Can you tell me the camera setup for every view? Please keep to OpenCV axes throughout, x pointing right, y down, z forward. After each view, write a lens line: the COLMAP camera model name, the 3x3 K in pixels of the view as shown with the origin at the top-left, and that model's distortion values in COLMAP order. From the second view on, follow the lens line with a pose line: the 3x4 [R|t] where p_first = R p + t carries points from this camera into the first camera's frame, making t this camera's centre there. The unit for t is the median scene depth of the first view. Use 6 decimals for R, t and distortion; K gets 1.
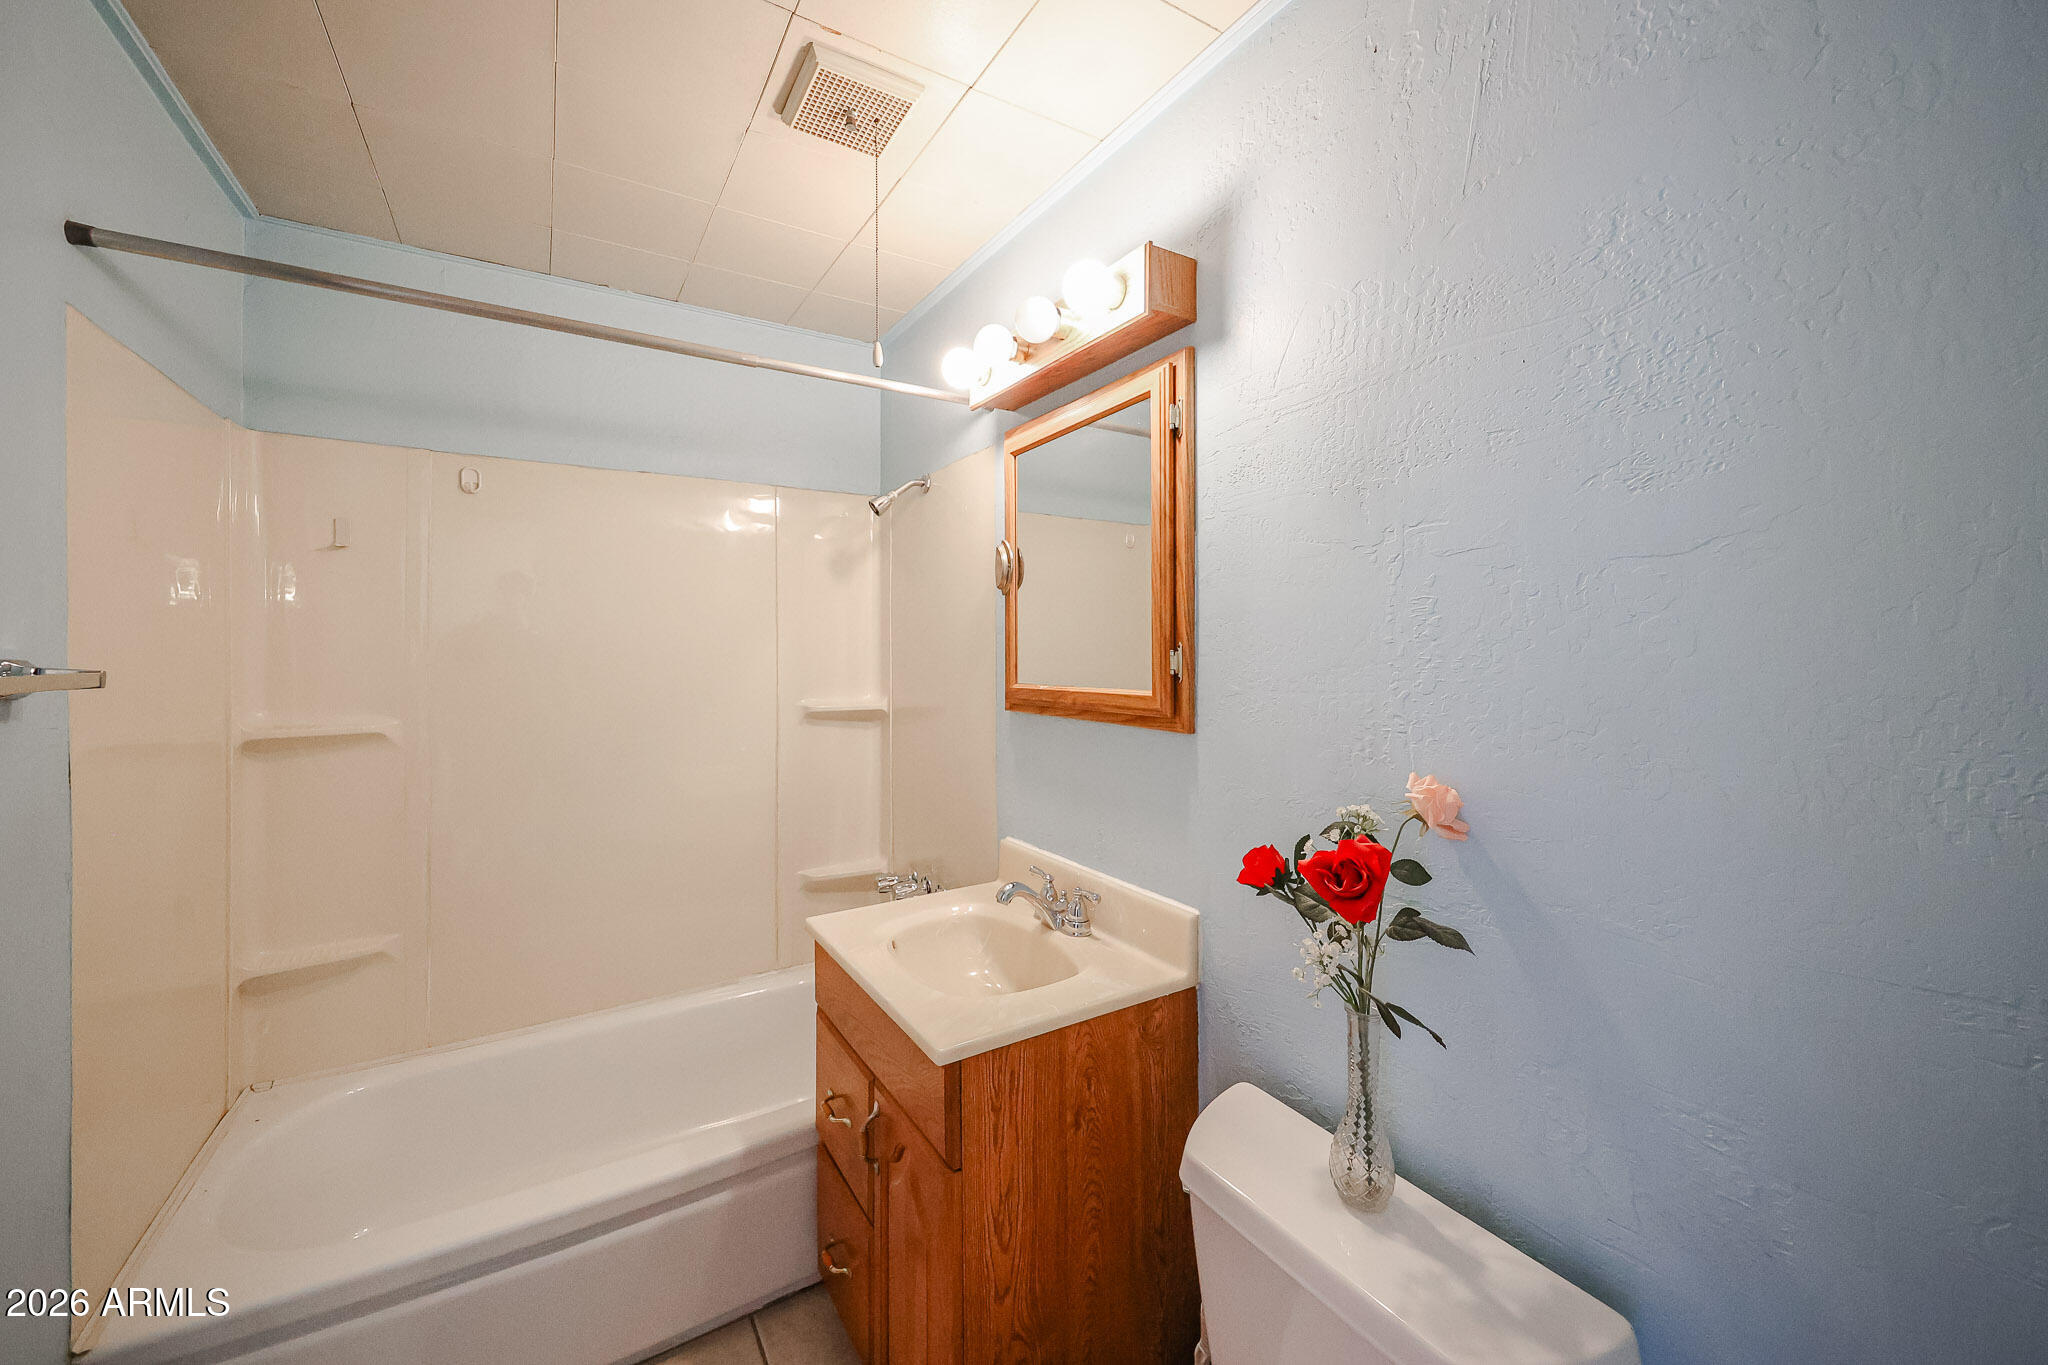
lens RADIAL K [[810.0, 0, 1014.5], [0, 810.0, 641.5], [0, 0, 1]] dist [0.001870, -0.000013]
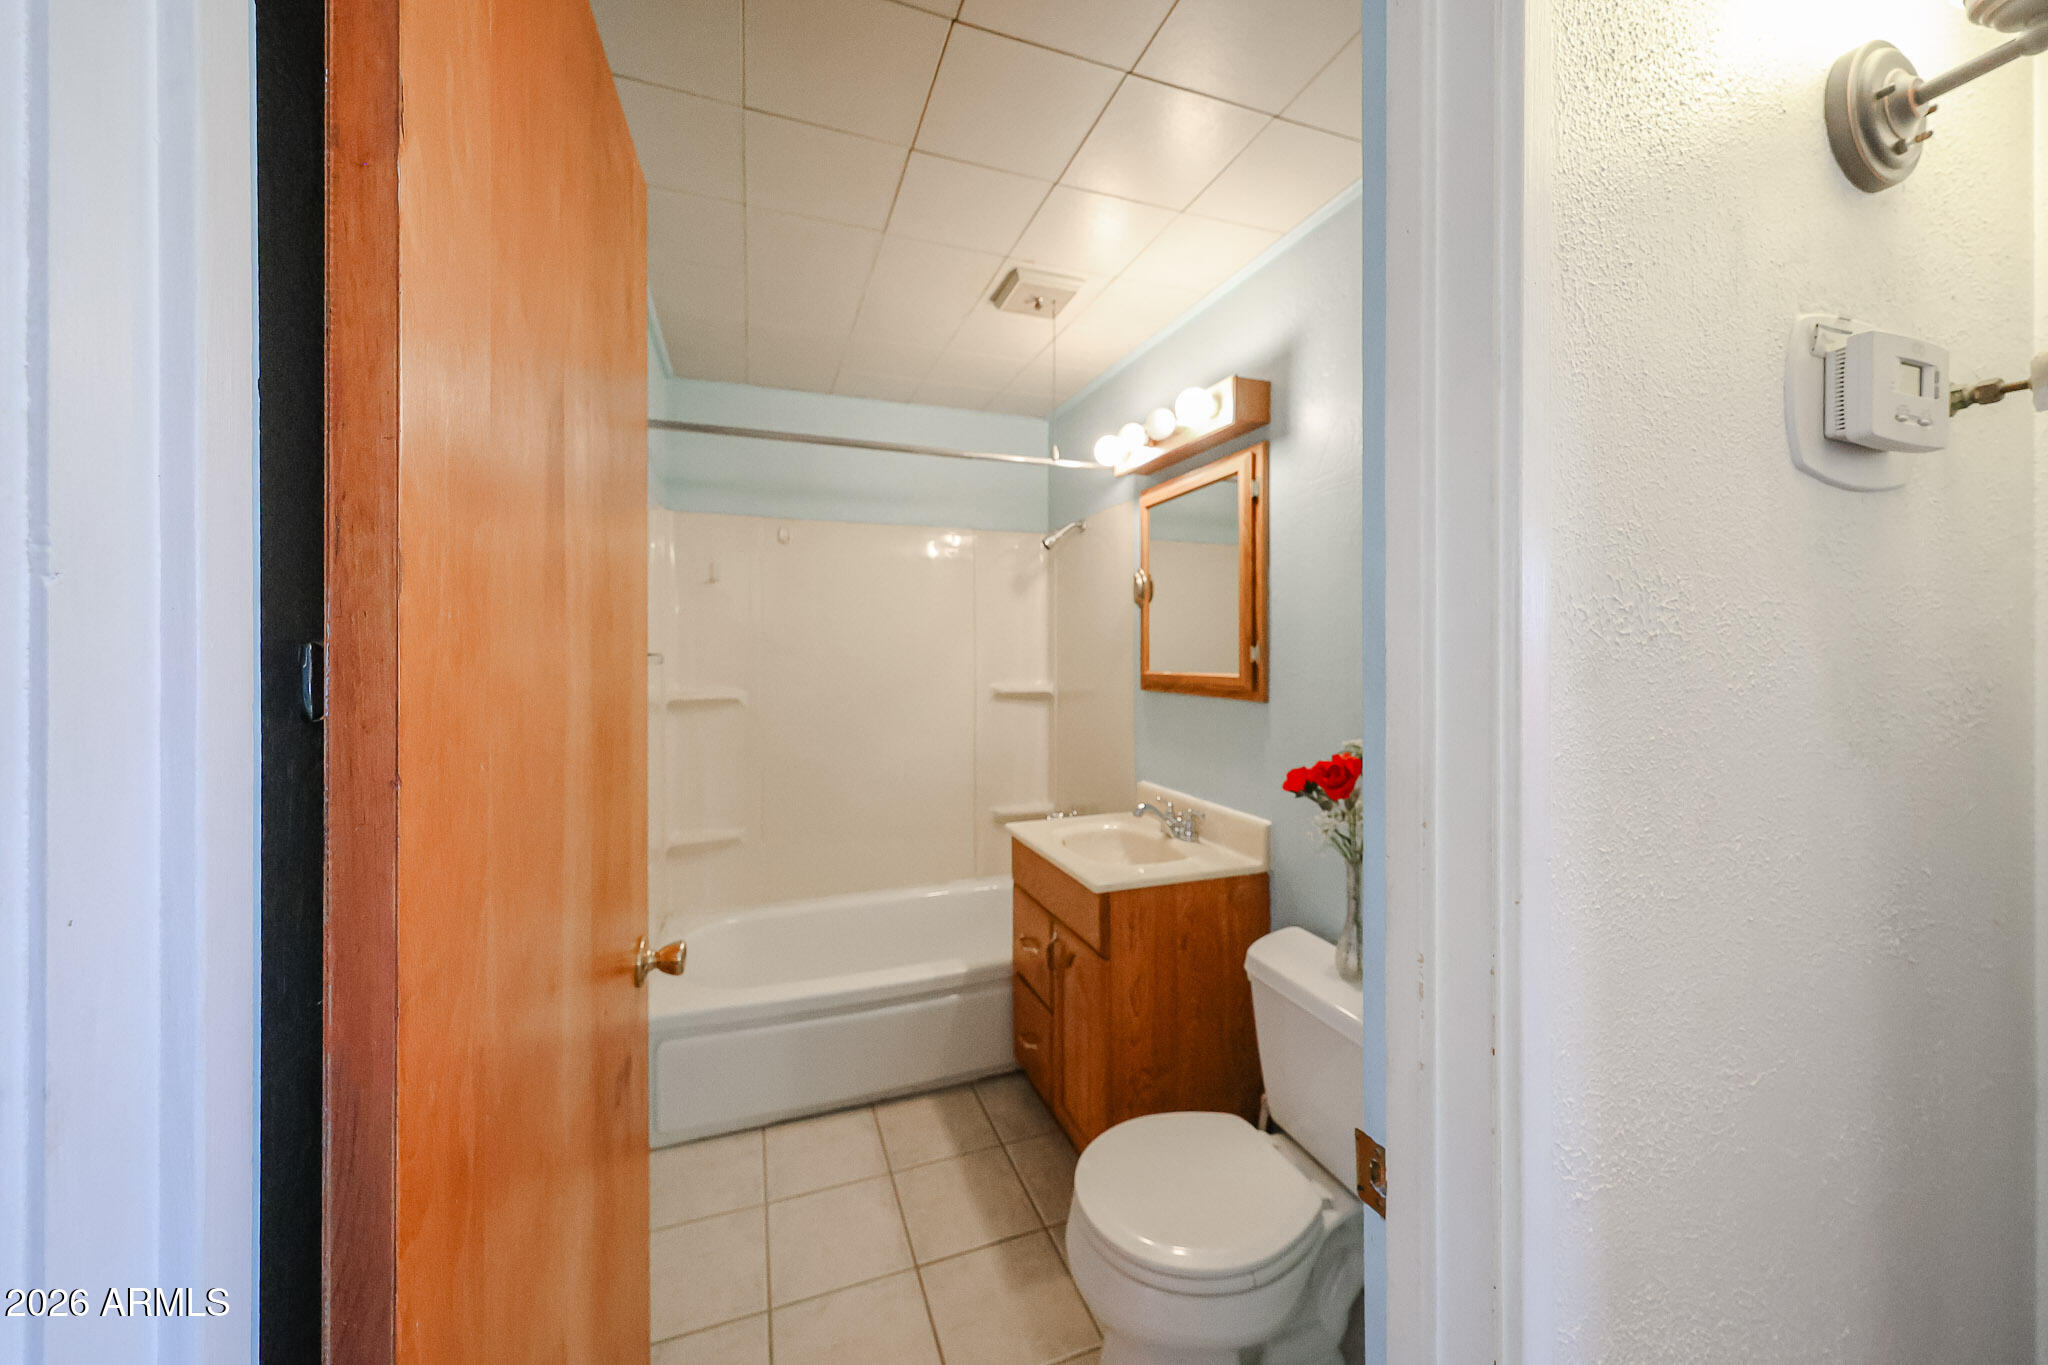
lens RADIAL K [[810.0, 0, 1014.5], [0, 810.0, 641.5], [0, 0, 1]] dist [0.001870, -0.000013]
pose [[0.984219, 0.000679, -0.176955, 0.027928], [-0.001424, 0.999991, -0.004079, 0.008872], [0.176950, 0.004267, 0.984211, -0.529153]]
